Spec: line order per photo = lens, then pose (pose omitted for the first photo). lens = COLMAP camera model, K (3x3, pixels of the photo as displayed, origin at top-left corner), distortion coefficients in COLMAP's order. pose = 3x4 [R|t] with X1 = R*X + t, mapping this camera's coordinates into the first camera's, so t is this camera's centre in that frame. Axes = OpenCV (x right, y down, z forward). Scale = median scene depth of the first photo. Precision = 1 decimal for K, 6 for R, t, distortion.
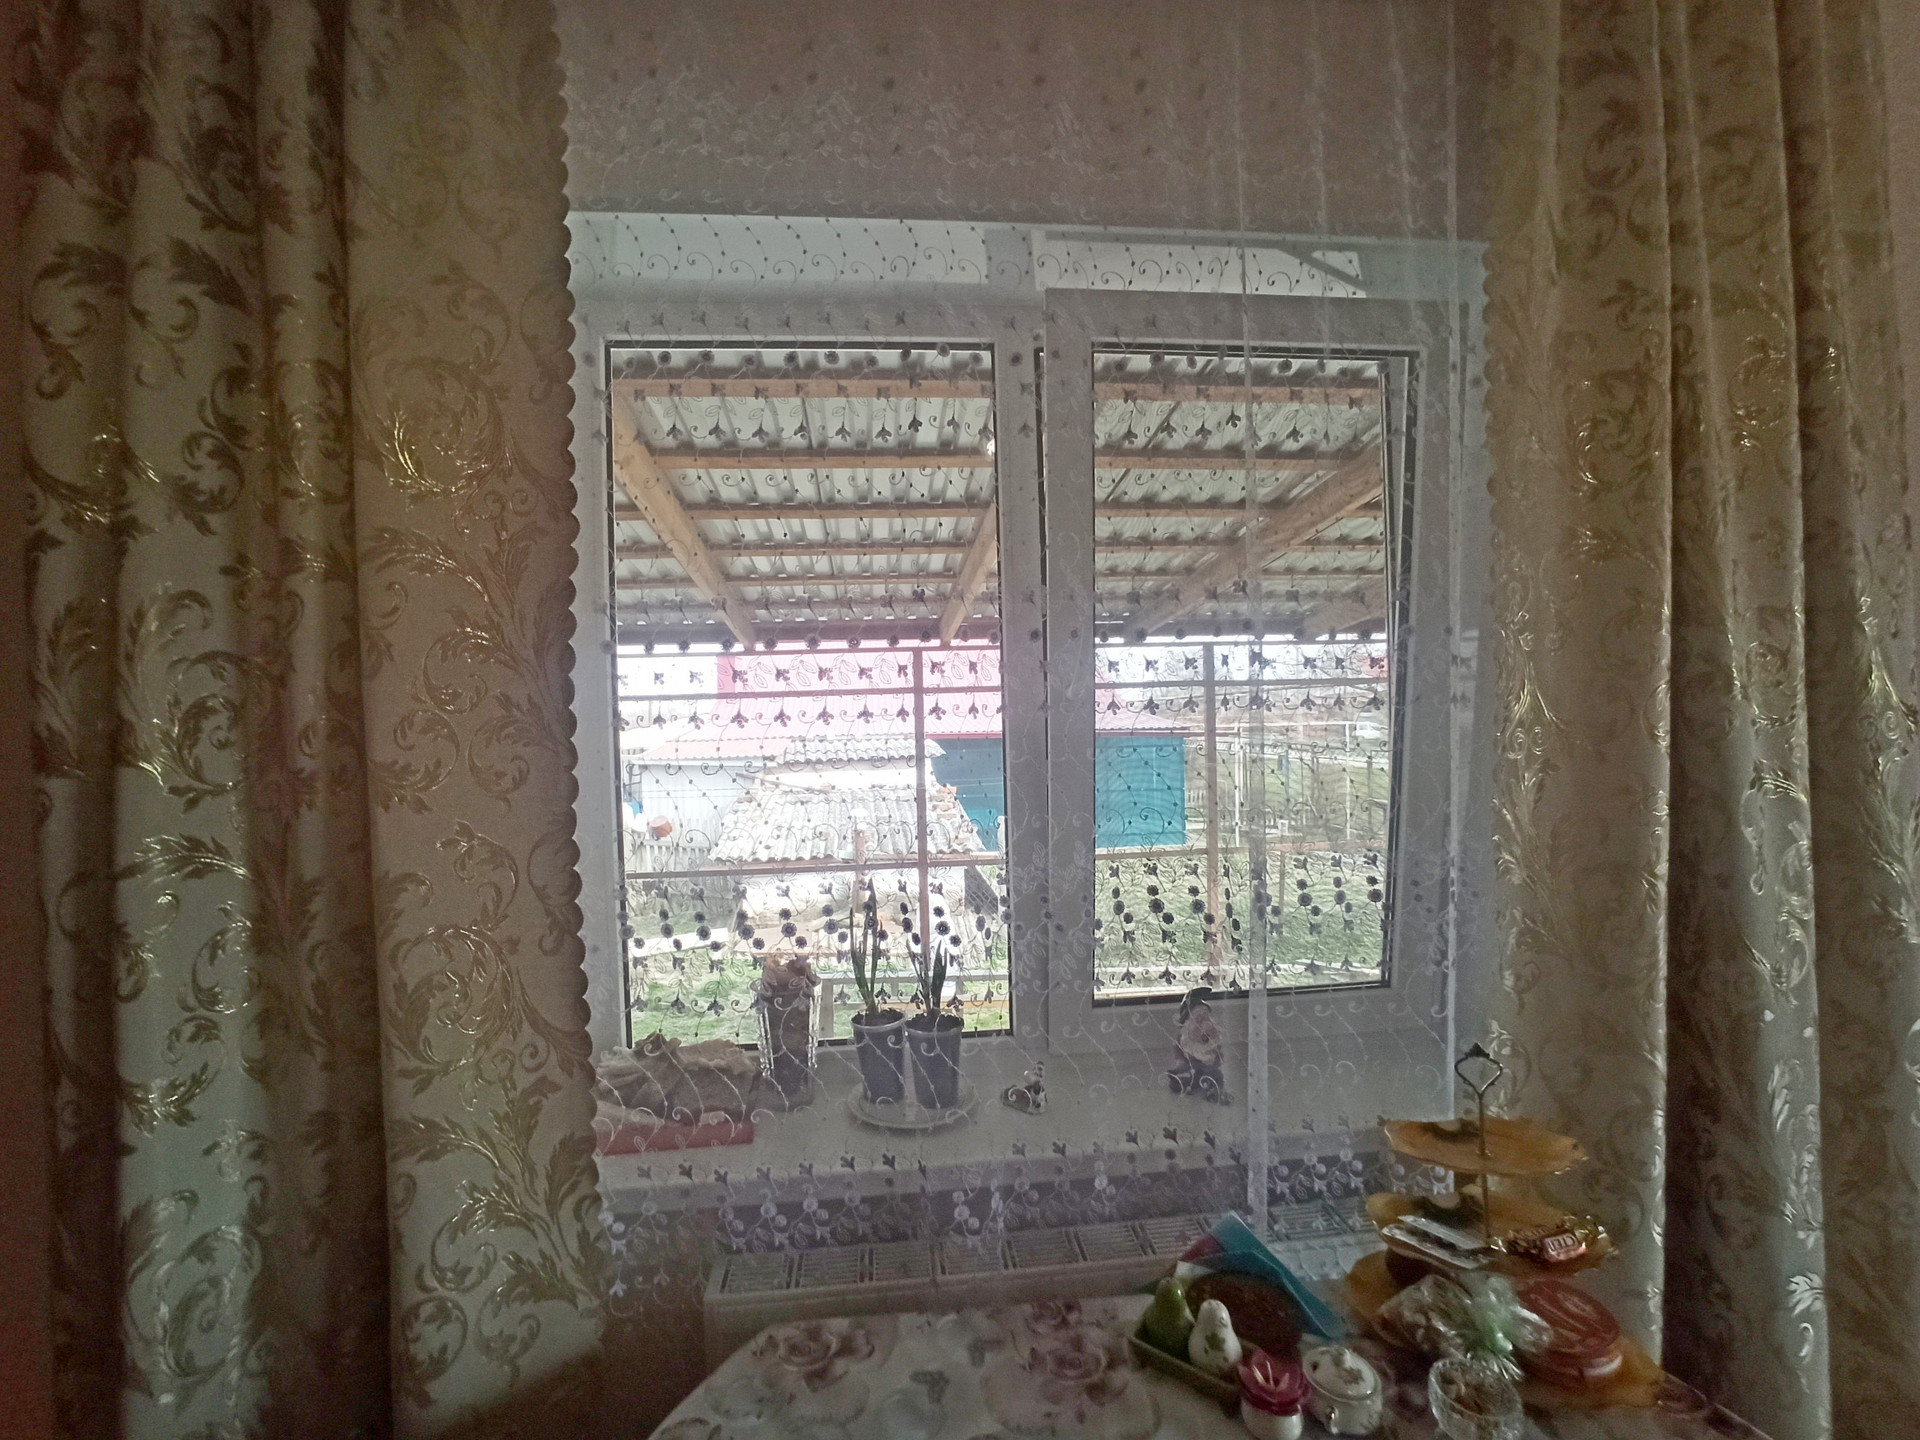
lens RADIAL K [[925.8, 0, 943.8], [0, 925.8, 723.2], [0, 0, 1]] dist [-0.000717, -0.000150]
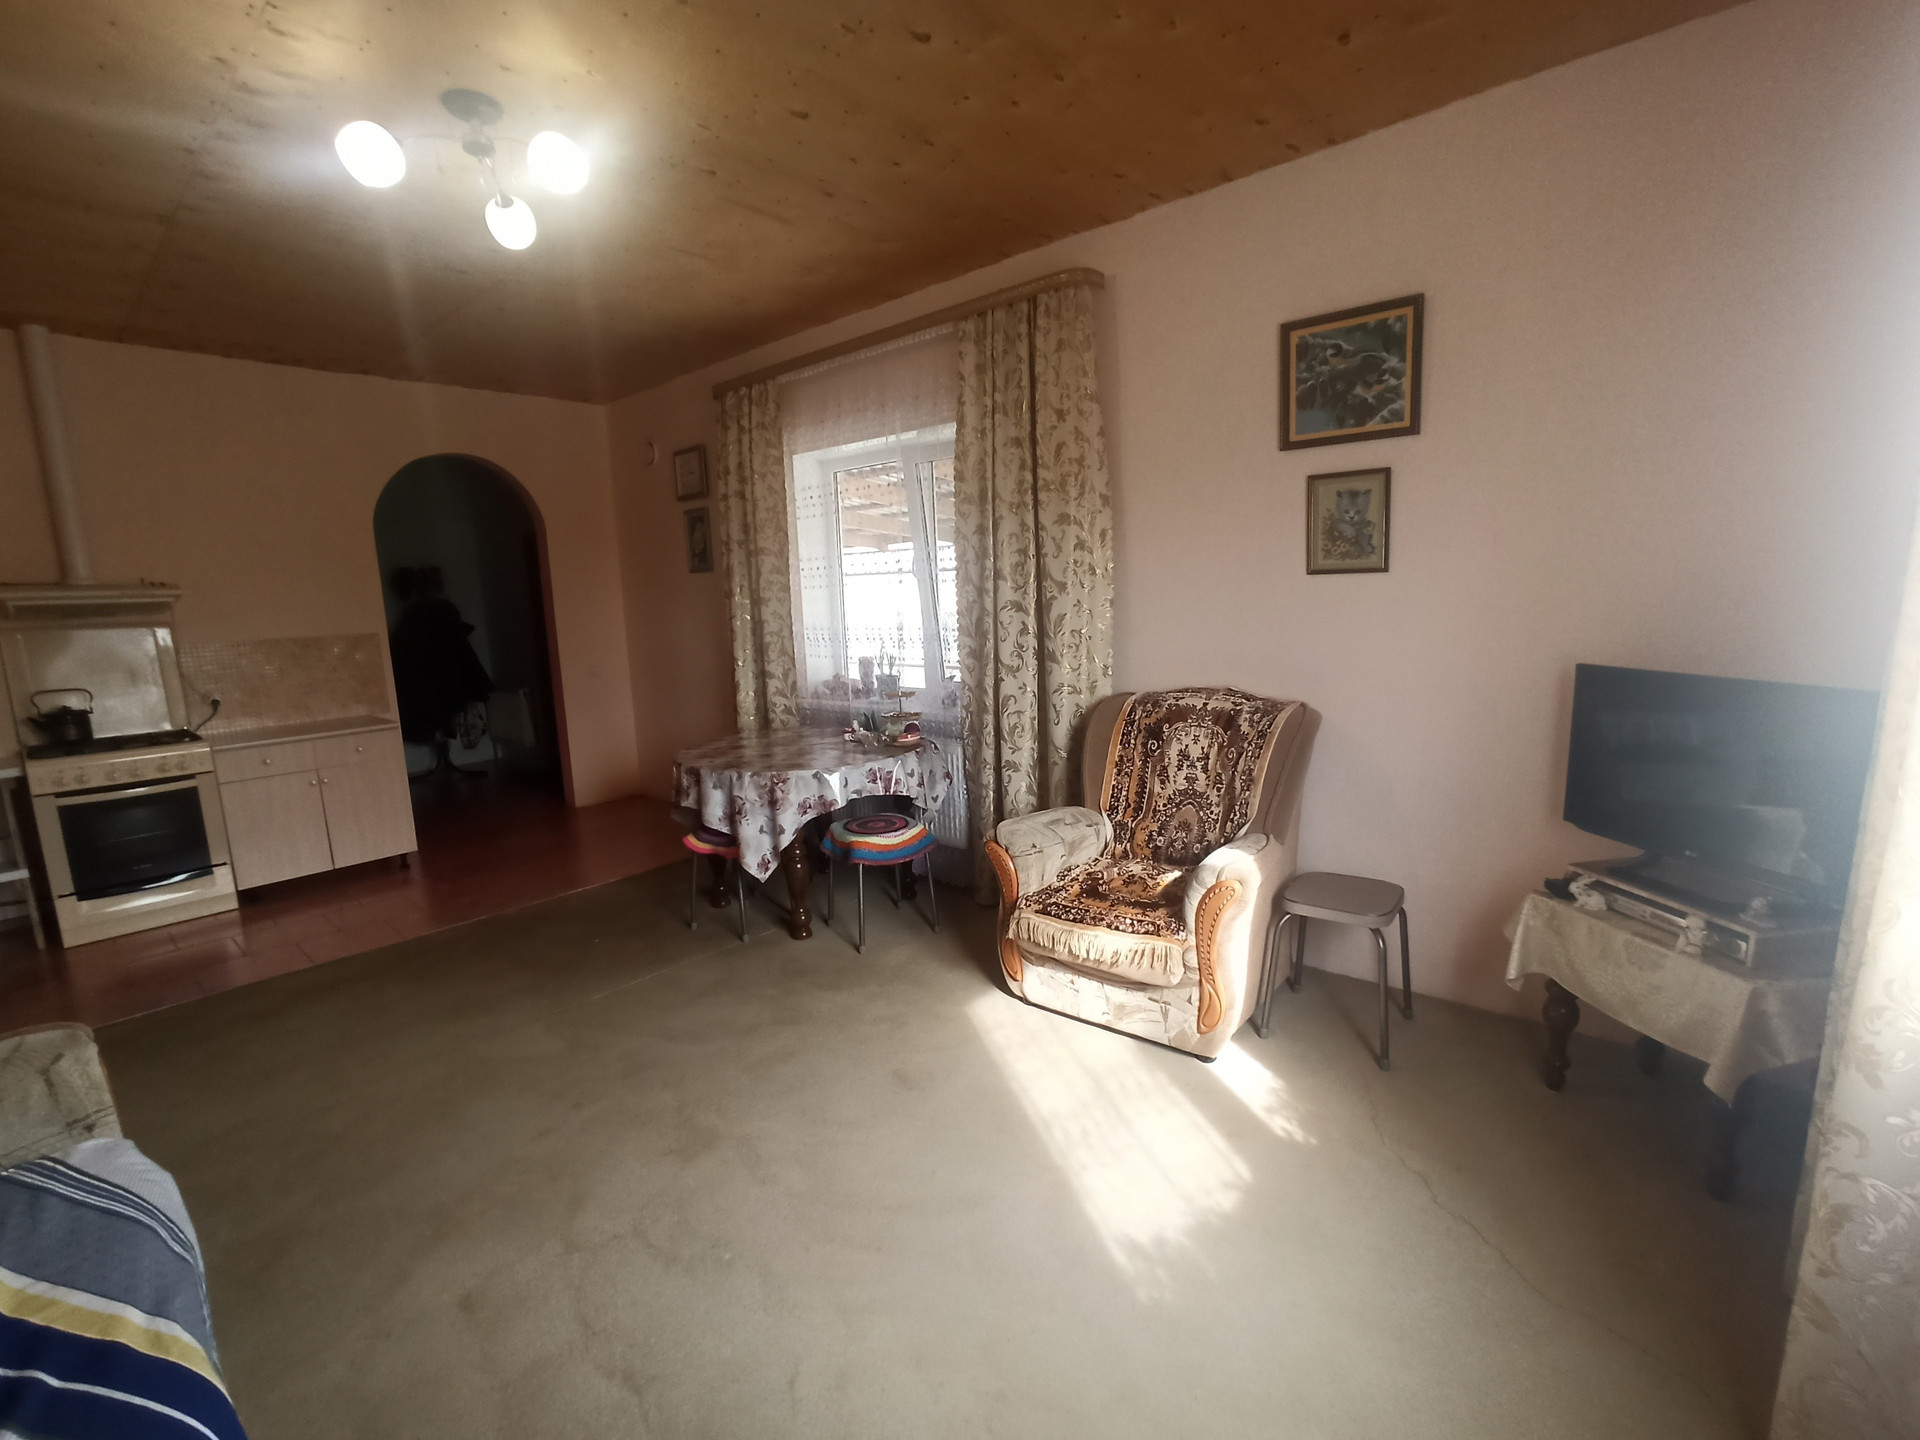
lens RADIAL K [[876.1, 0, 962.0], [0, 876.1, 726.5], [0, 0, 1]] dist [-0.069024, 0.044779]
pose [[0.676319, 0.118453, -0.727022, 3.307589], [0.010874, 0.985273, 0.170645, -0.051284], [0.736529, -0.123316, 0.665071, -1.262673]]
